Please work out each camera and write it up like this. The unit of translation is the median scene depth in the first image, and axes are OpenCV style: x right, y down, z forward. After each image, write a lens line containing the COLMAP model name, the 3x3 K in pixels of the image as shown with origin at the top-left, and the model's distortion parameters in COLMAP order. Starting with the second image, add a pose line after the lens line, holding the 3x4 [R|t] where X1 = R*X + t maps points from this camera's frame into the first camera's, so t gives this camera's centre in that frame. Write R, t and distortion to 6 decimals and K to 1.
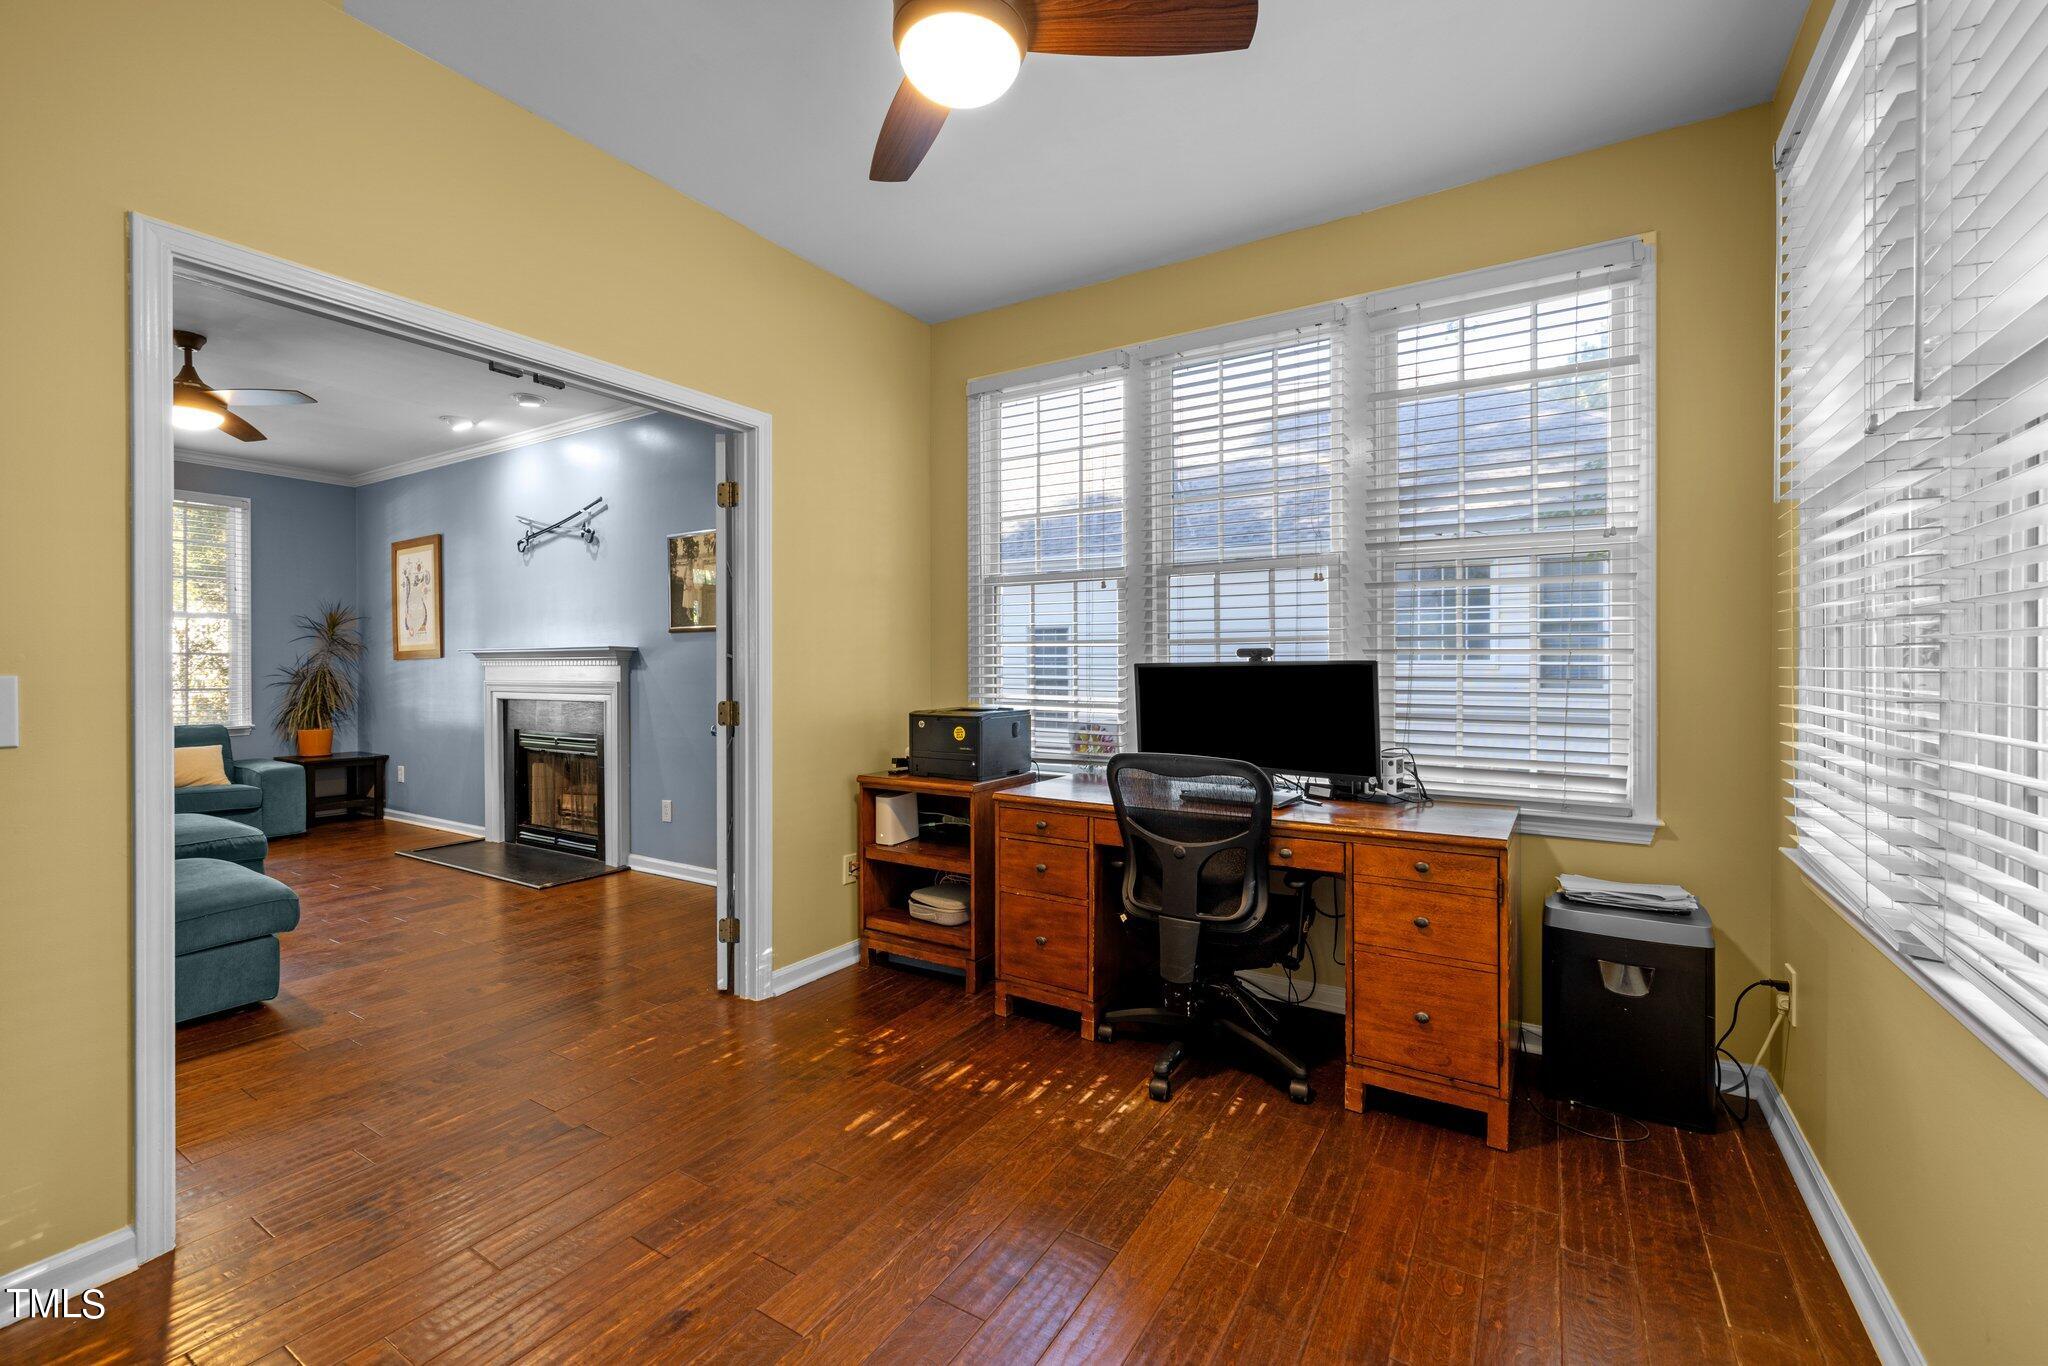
lens RADIAL K [[861.1, 0, 1012.3], [0, 861.1, 672.4], [0, 0, 1]] dist [0.000080, 0.000428]
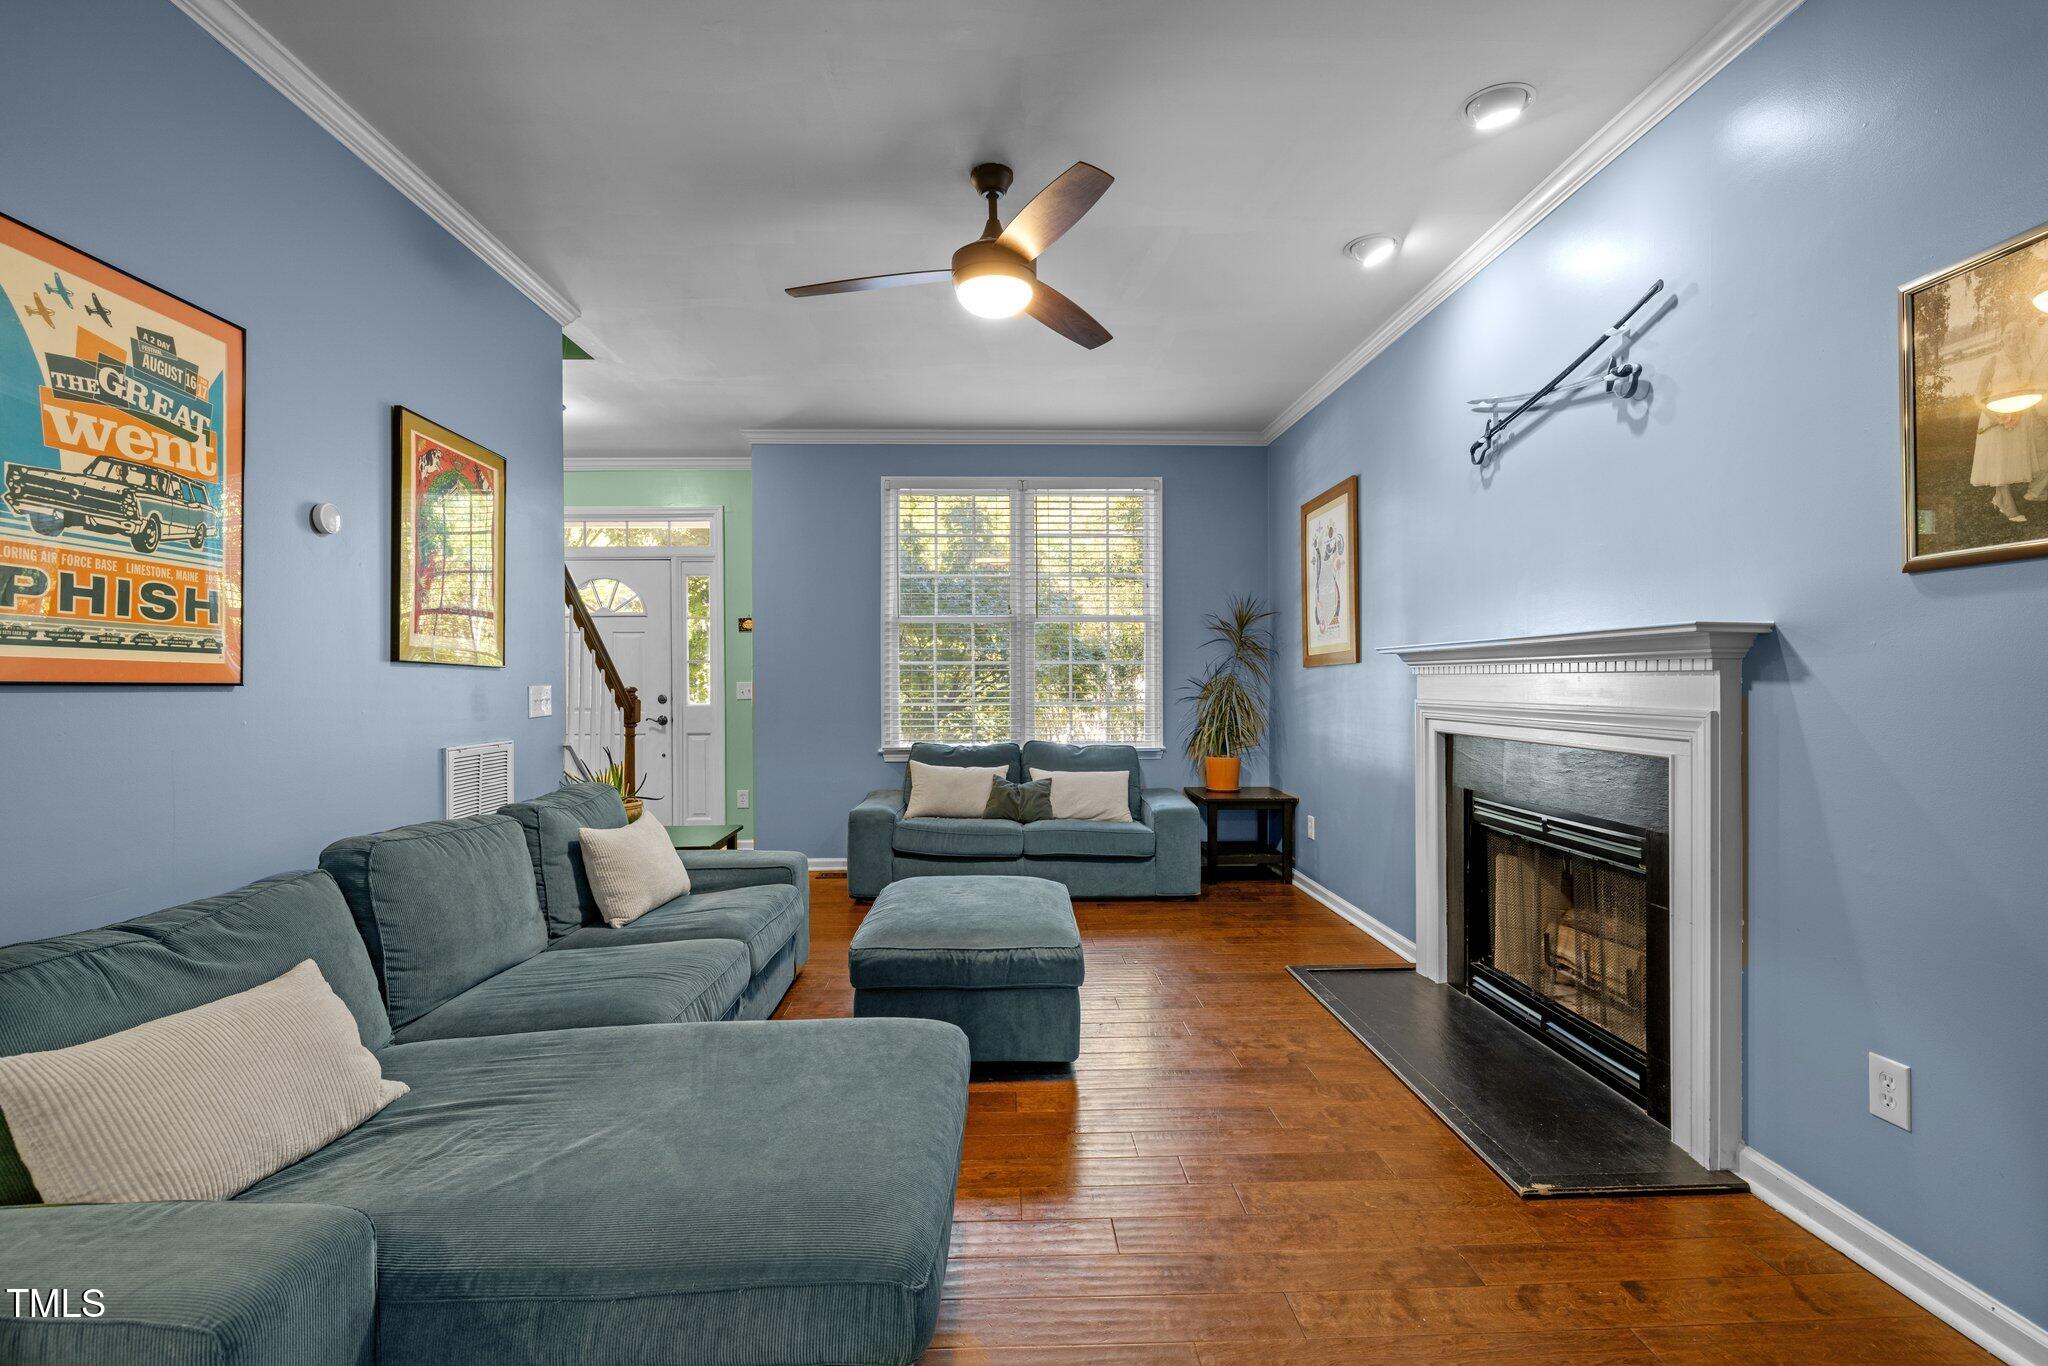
lens RADIAL K [[908.5, 0, 1017.9], [0, 908.5, 679.6], [0, 0, 1]] dist [0.002963, 0.000047]
pose [[0.556272, -0.000666, -0.831000, -0.244427], [-0.003493, 0.999989, -0.003139, -0.001531], [0.830993, 0.004649, 0.556264, 0.422822]]
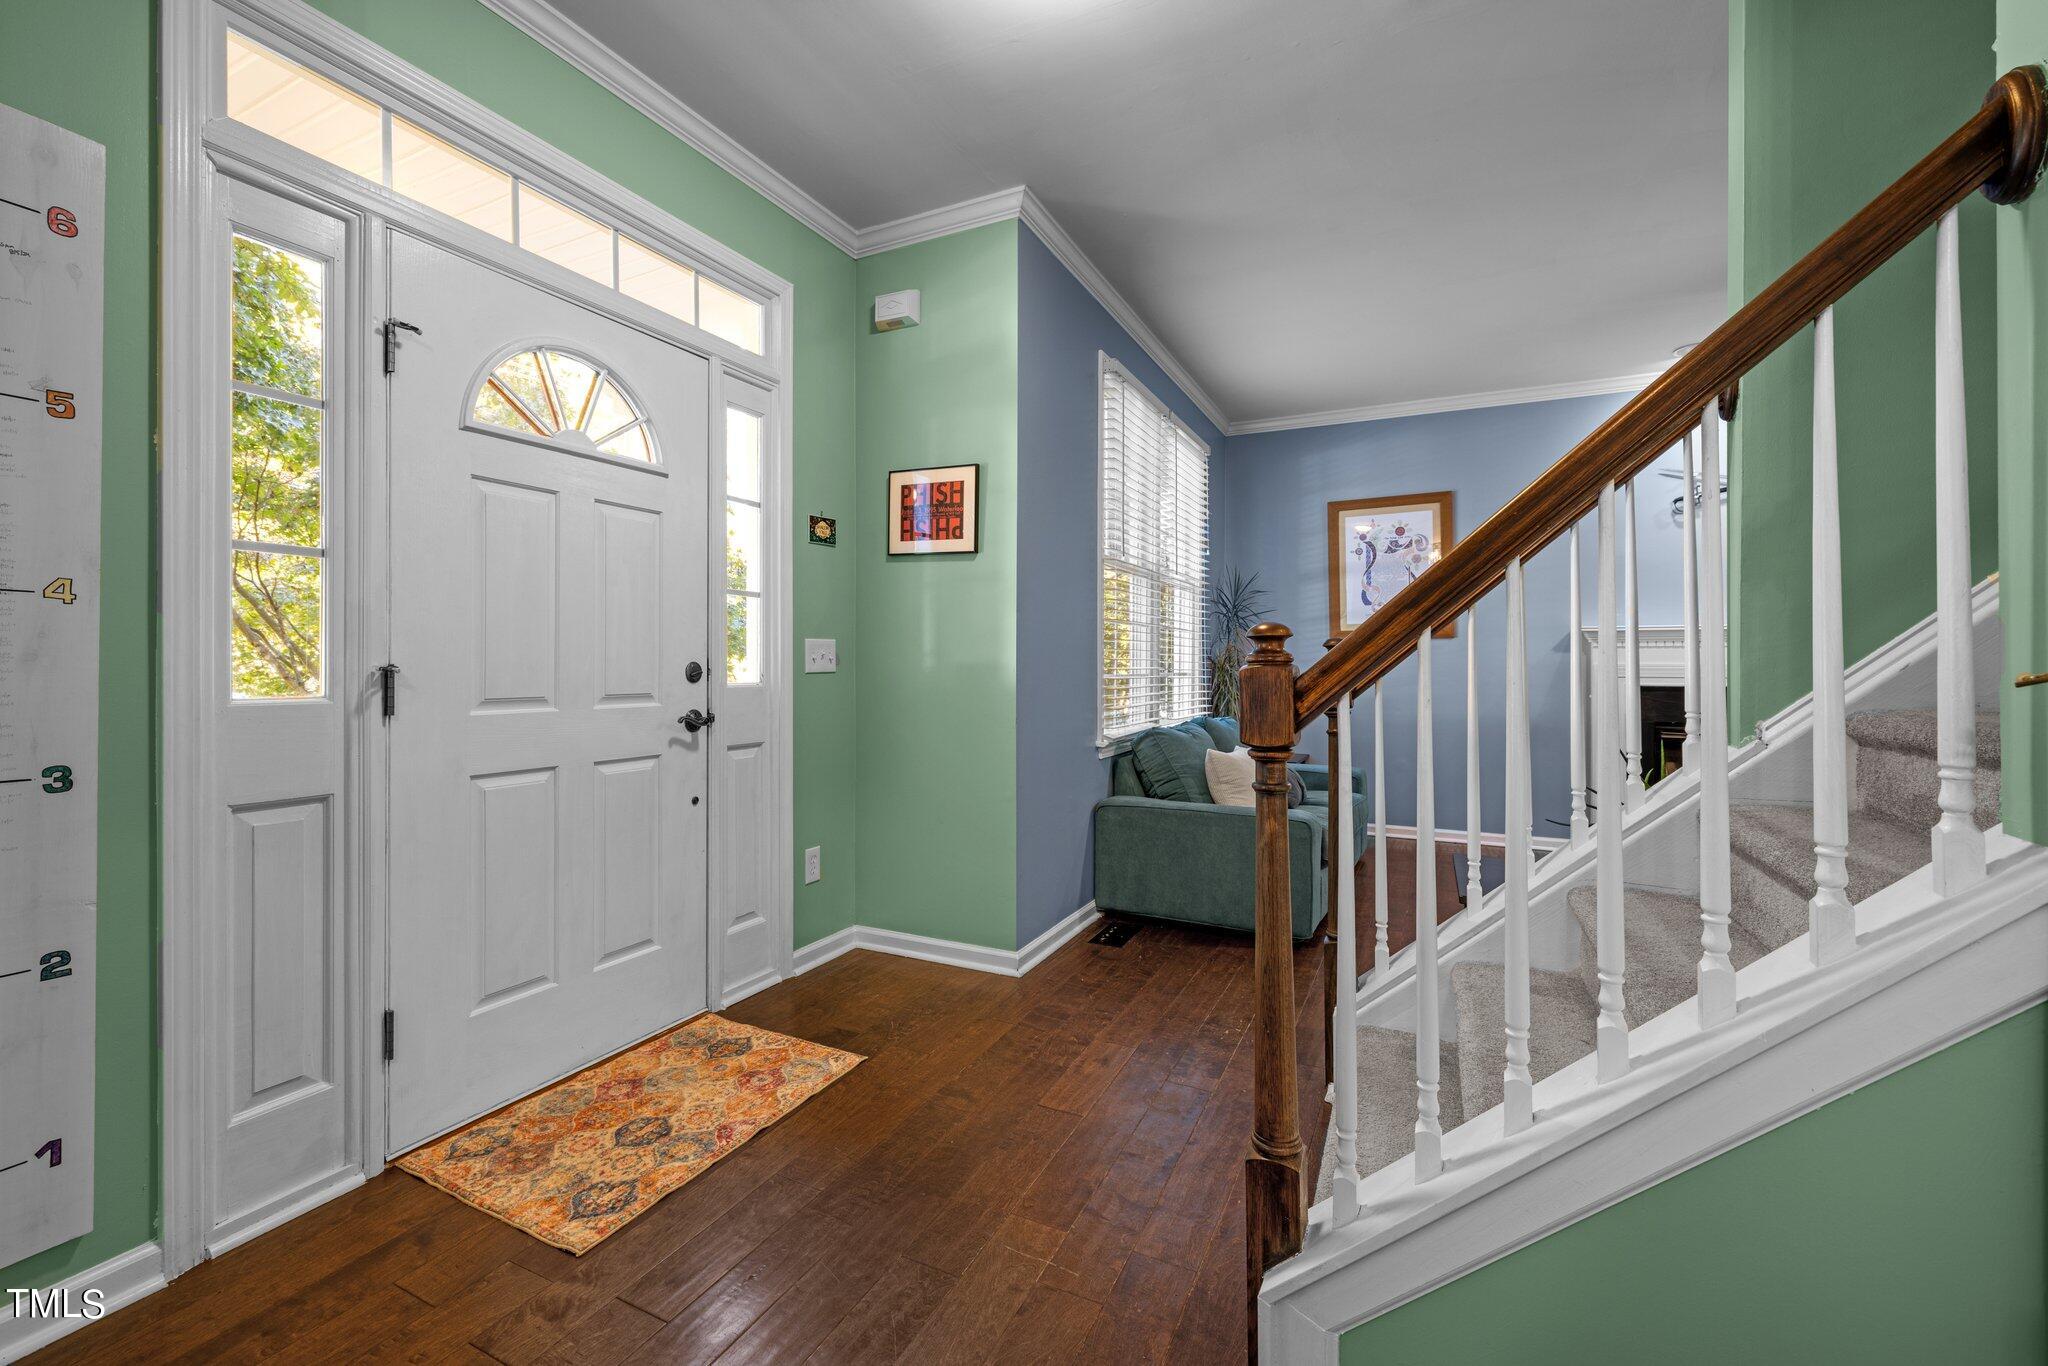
lens RADIAL K [[861.1, 0, 1021.0], [0, 861.1, 671.3], [0, 0, 1]] dist [0.000080, 0.000428]
pose [[0.994338, -0.002874, 0.106222, -1.240985], [0.003624, 0.999970, -0.006876, 0.022792], [-0.106199, 0.007222, 0.994319, 0.210958]]
